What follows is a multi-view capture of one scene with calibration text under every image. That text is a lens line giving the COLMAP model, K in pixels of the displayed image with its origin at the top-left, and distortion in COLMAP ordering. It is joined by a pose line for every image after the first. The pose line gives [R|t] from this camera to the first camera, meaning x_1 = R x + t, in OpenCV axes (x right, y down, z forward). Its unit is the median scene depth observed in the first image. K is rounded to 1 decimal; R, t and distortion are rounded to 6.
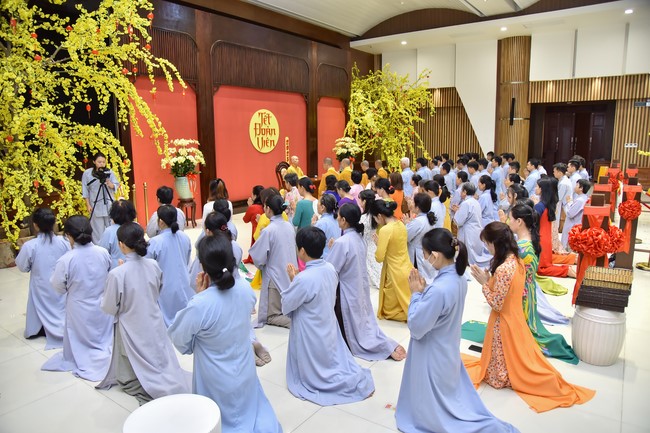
lens RADIAL K [[441.7, 0, 325.5], [0, 441.7, 216.1], [0, 0, 1]] dist [-0.092403, 0.014711]
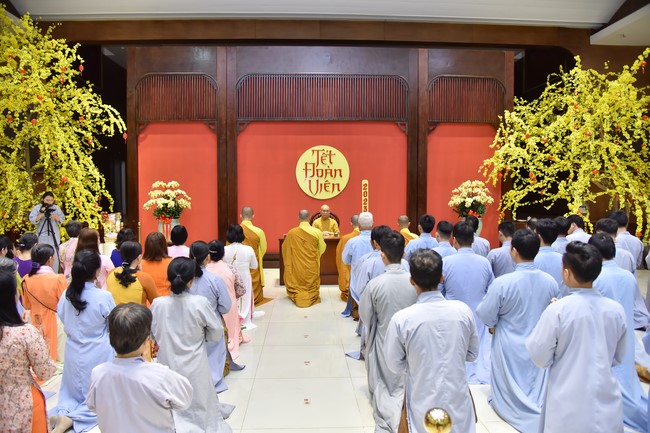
lens RADIAL K [[441.7, 0, 318.9], [0, 441.7, 211.8], [0, 0, 1]] dist [-0.092403, 0.014711]
pose [[0.594667, 0.059439, -0.801772, 0.507311], [-0.146266, 0.988619, -0.035193, -0.092969], [0.790555, 0.138200, 0.596593, 0.524398]]
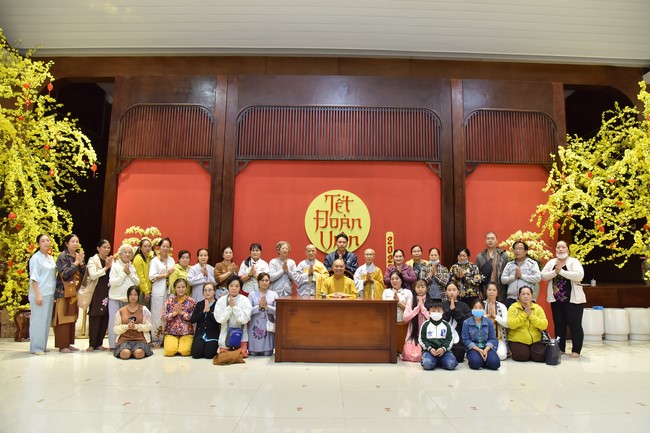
lens RADIAL K [[441.7, 0, 335.4], [0, 441.7, 214.4], [0, 0, 1]] dist [-0.092403, 0.014711]
pose [[0.573055, -0.075955, -0.815990, 0.398766], [-0.161840, 0.965598, -0.203538, -0.070019], [0.803378, 0.248698, 0.541048, 0.637769]]
